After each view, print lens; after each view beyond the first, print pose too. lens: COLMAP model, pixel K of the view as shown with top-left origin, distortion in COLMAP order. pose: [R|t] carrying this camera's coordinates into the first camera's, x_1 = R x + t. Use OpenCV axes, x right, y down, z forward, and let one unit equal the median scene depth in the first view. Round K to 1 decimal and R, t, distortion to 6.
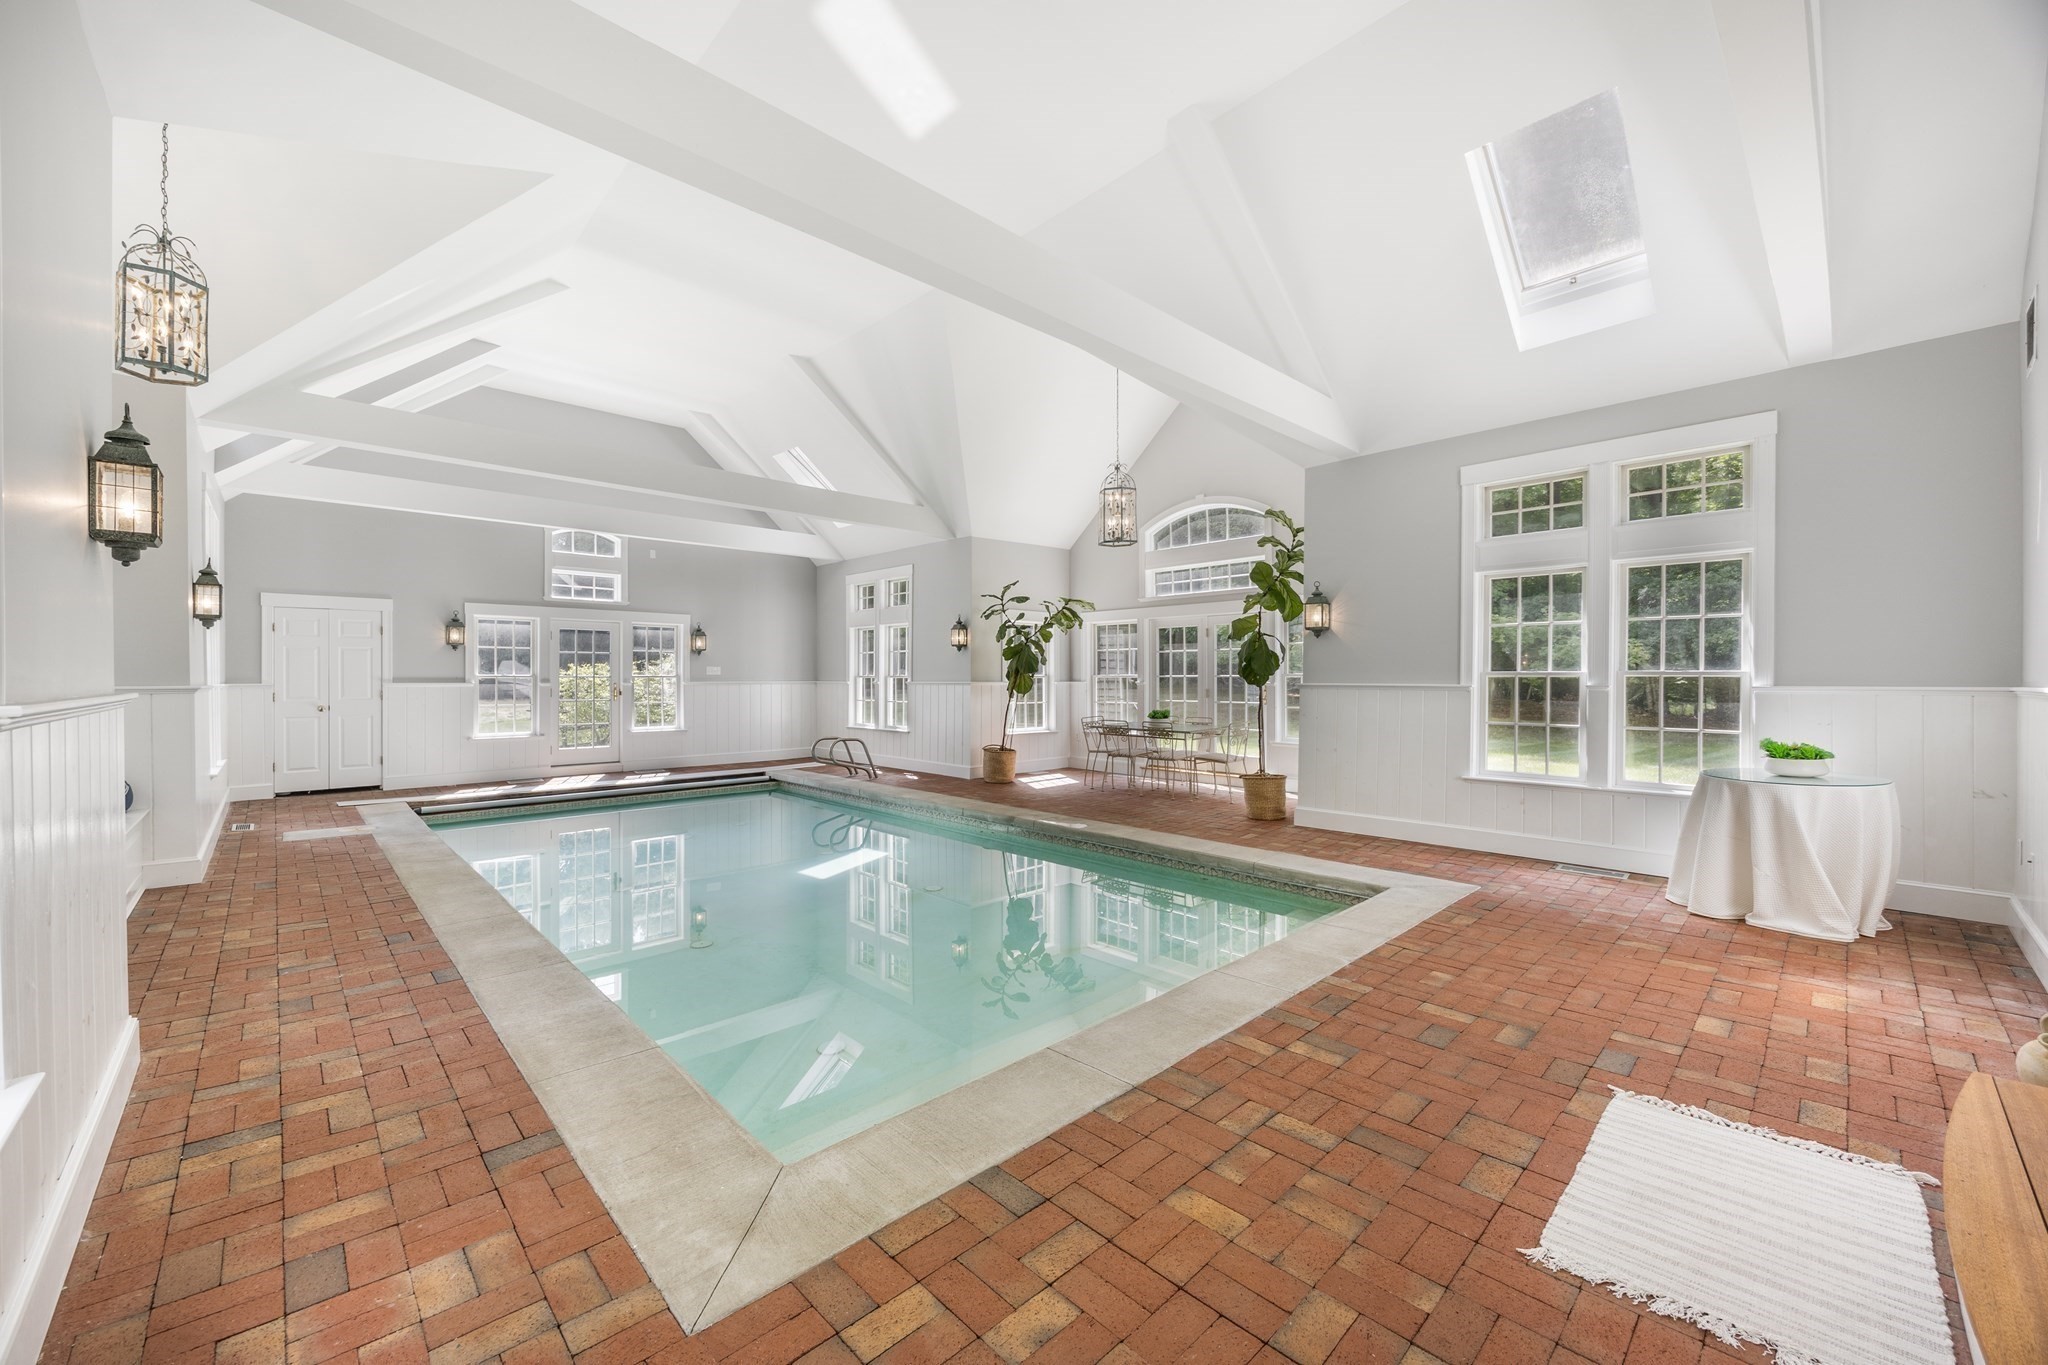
lens RADIAL K [[793.3, 0, 1023.1], [0, 793.3, 682.5], [0, 0, 1]] dist [-0.002173, -0.000455]
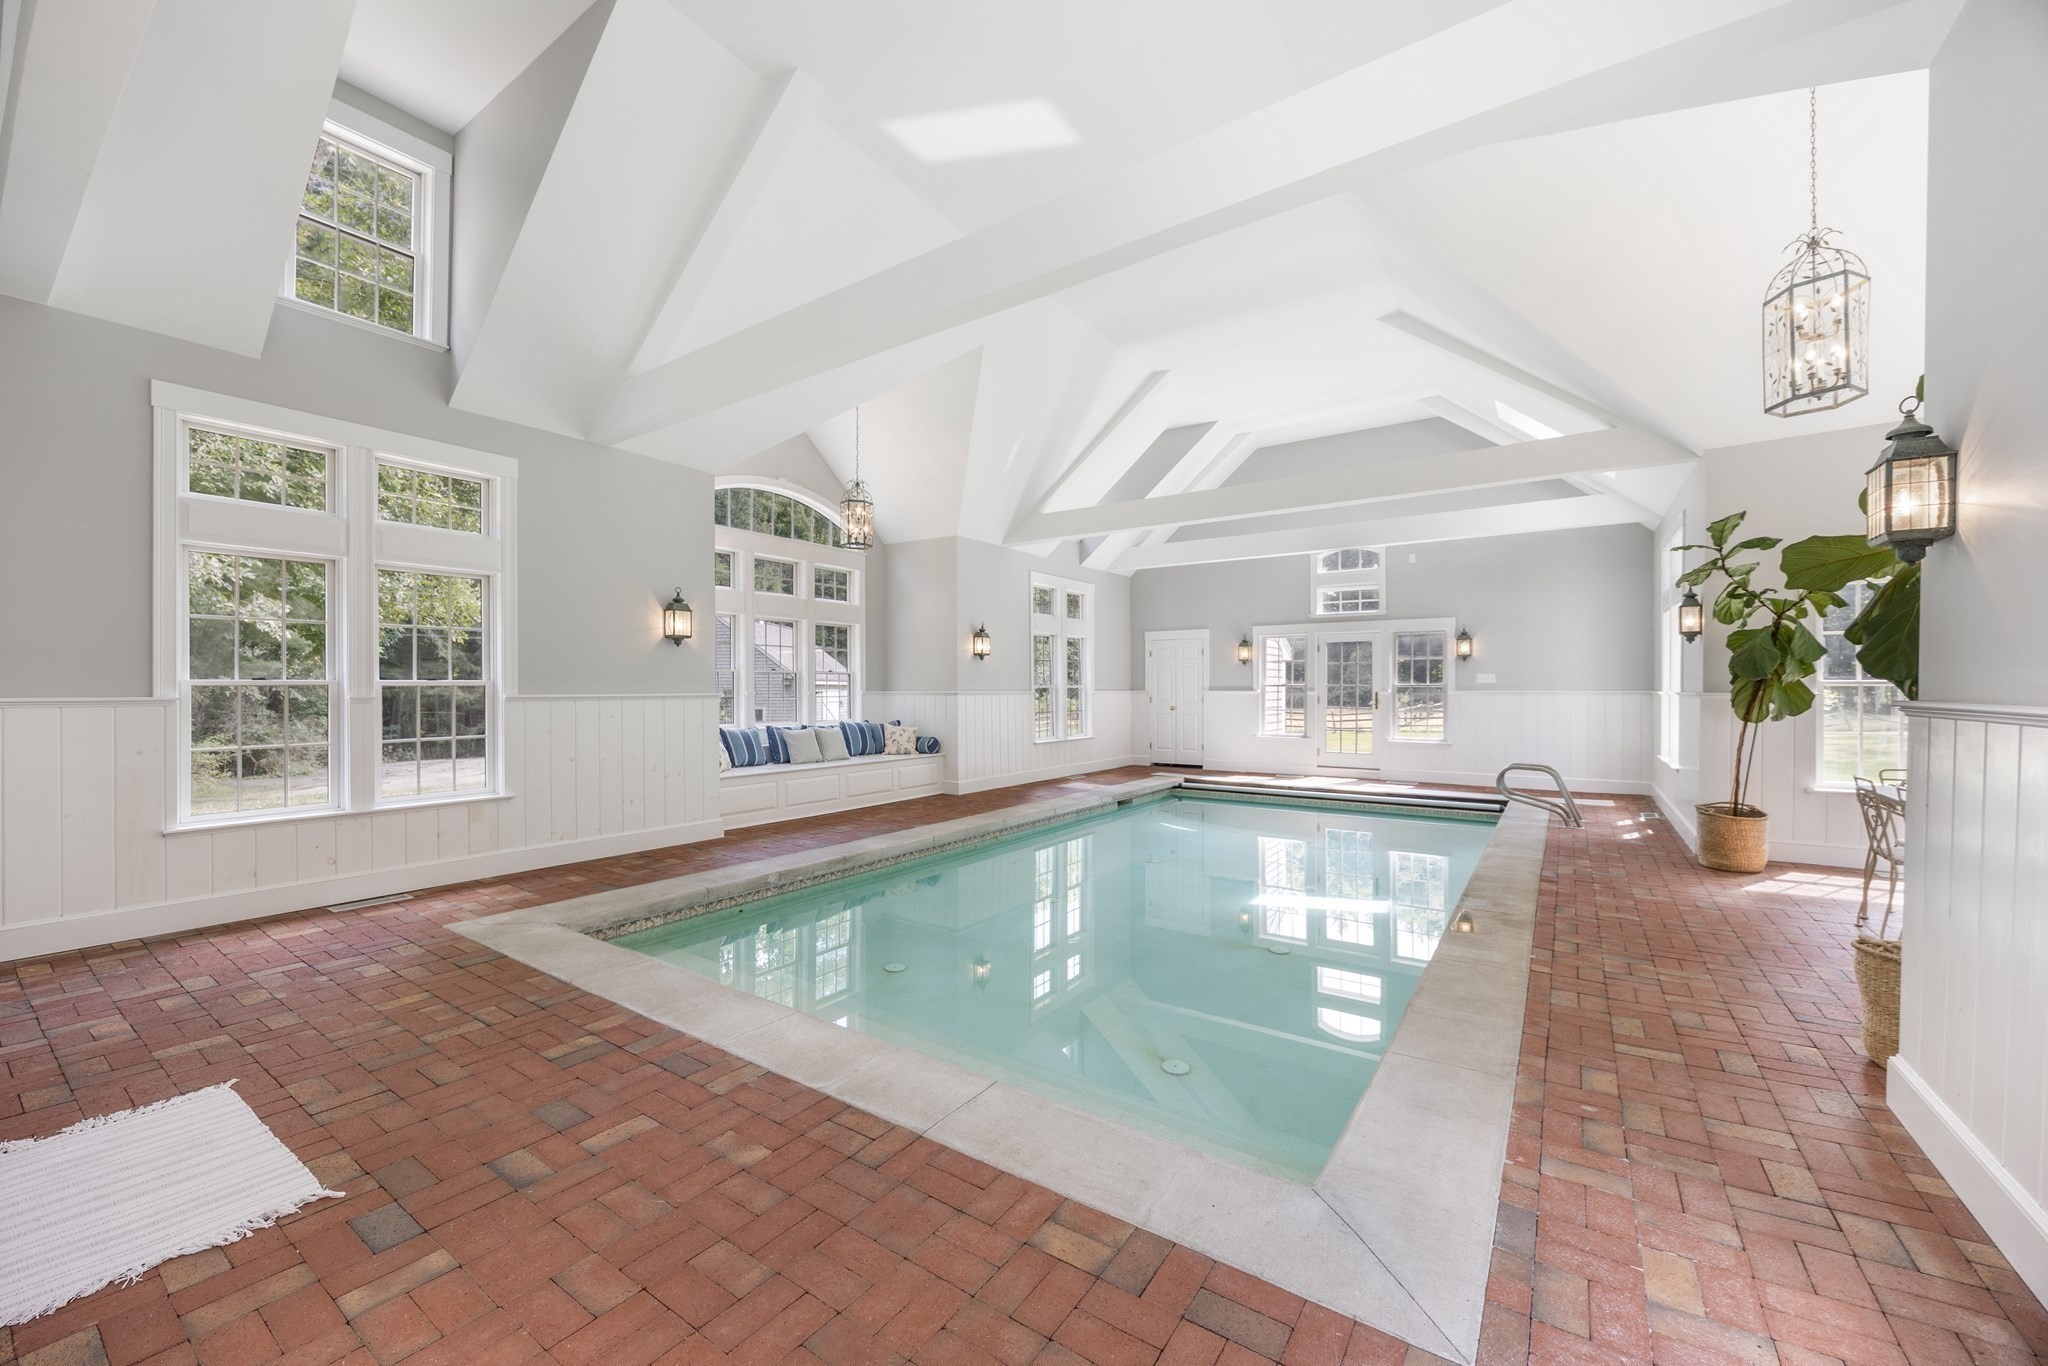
lens RADIAL K [[793.3, 0, 1028.5], [0, 793.3, 687.0], [0, 0, 1]] dist [-0.002173, -0.000455]
pose [[0.199064, -0.001396, -0.979986, 1.237789], [-0.003841, 0.999990, -0.002205, -0.004808], [0.979979, 0.004203, 0.199057, 1.128313]]
